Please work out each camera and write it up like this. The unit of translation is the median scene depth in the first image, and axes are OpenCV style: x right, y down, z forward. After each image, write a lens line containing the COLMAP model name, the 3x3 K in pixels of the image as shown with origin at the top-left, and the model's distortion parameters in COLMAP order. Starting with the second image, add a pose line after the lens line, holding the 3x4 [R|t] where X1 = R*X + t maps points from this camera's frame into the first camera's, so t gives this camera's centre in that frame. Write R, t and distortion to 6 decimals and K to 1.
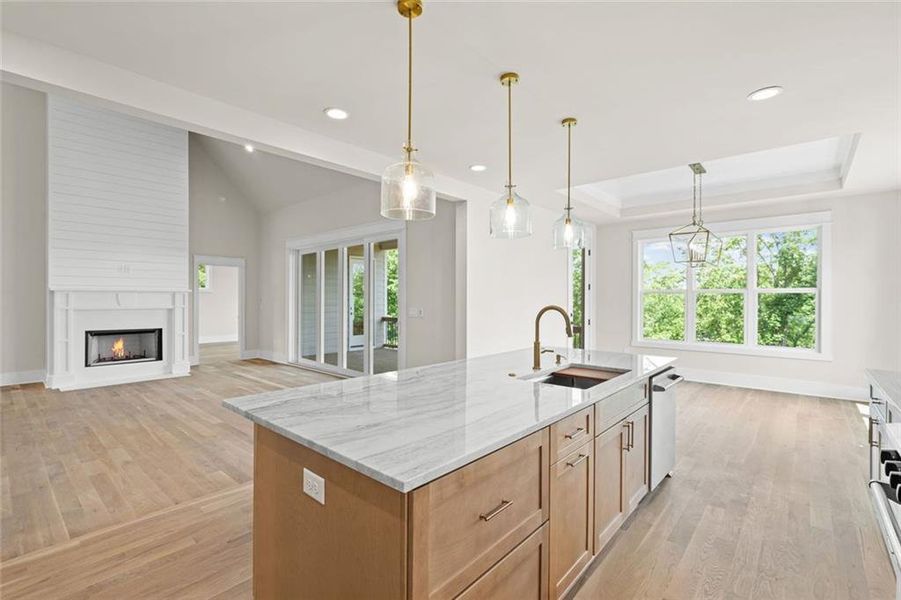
lens RADIAL K [[408.9, 0, 436.2], [0, 408.9, 303.2], [0, 0, 1]] dist [-0.002235, 0.001524]
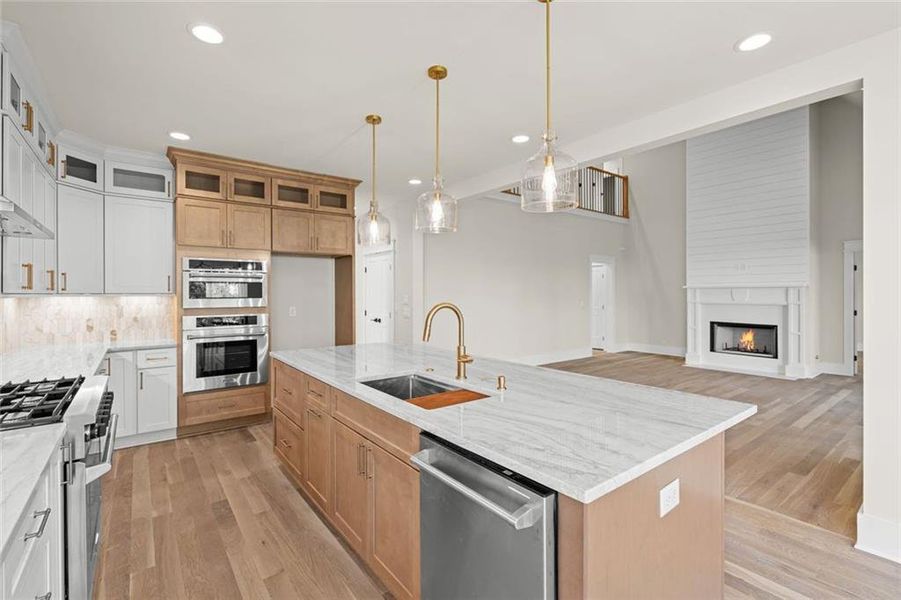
lens RADIAL K [[408.9, 0, 451.1], [0, 408.9, 295.5], [0, 0, 1]] dist [-0.002235, 0.001524]
pose [[-0.167830, 0.004841, -0.985804, 0.413783], [-0.011500, 0.999910, 0.006869, -0.006197], [0.985749, 0.012489, -0.167760, 0.429949]]
